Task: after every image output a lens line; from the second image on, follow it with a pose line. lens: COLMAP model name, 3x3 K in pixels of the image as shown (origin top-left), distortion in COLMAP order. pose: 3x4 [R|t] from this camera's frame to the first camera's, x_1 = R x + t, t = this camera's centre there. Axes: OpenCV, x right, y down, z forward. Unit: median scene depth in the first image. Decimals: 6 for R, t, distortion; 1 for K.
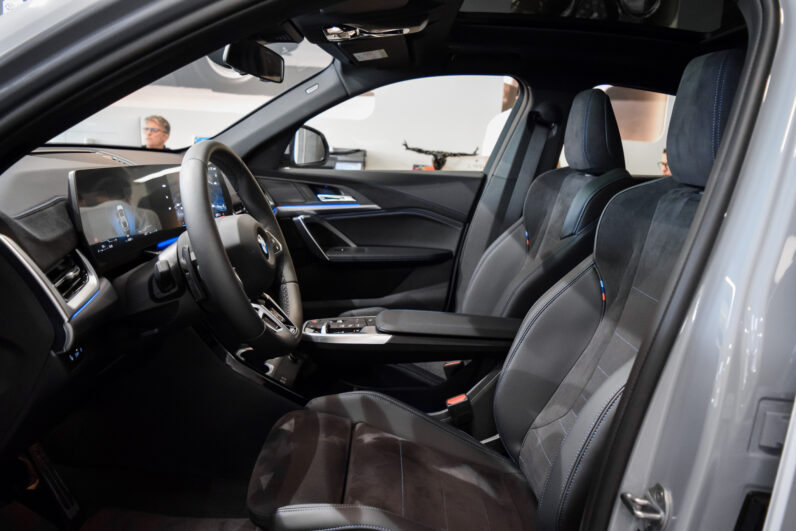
lens RADIAL K [[633.7, 0, 397.4], [0, 633.7, 266.3], [0, 0, 1]] dist [-0.069034, 0.000205]
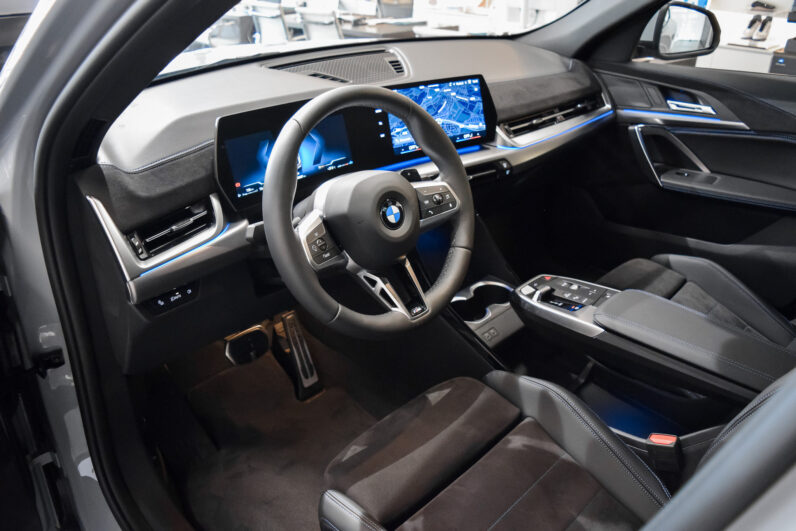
lens RADIAL K [[633.7, 0, 397.9], [0, 633.7, 263.5], [0, 0, 1]] dist [-0.069034, 0.000205]
pose [[0.707695, 0.272862, -0.651701, 0.195746], [-0.096502, 0.951099, 0.293424, -0.114735], [0.699896, -0.144764, 0.699420, 0.194862]]
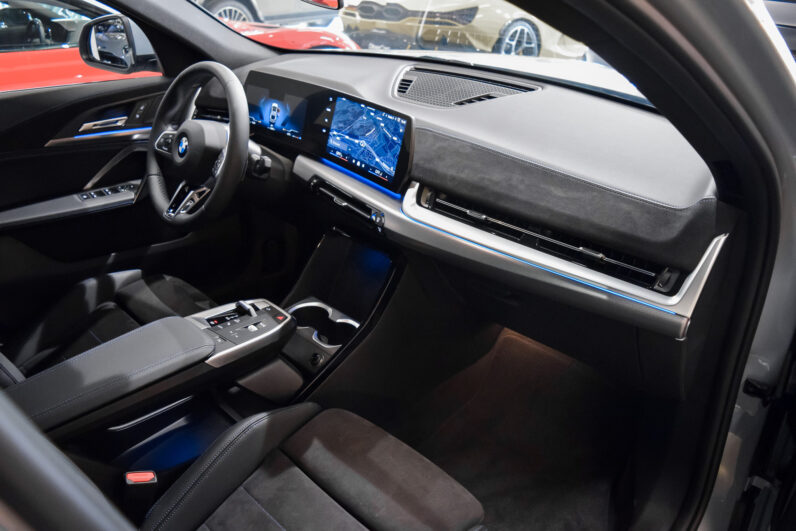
lens RADIAL K [[633.7, 0, 398.0], [0, 633.7, 264.7], [0, 0, 1]] dist [-0.069034, 0.000205]
pose [[-0.731806, 0.255467, -0.631820, 0.179283], [-0.164587, 0.833395, 0.527603, -0.298841], [0.661340, 0.490092, -0.567837, 1.089139]]
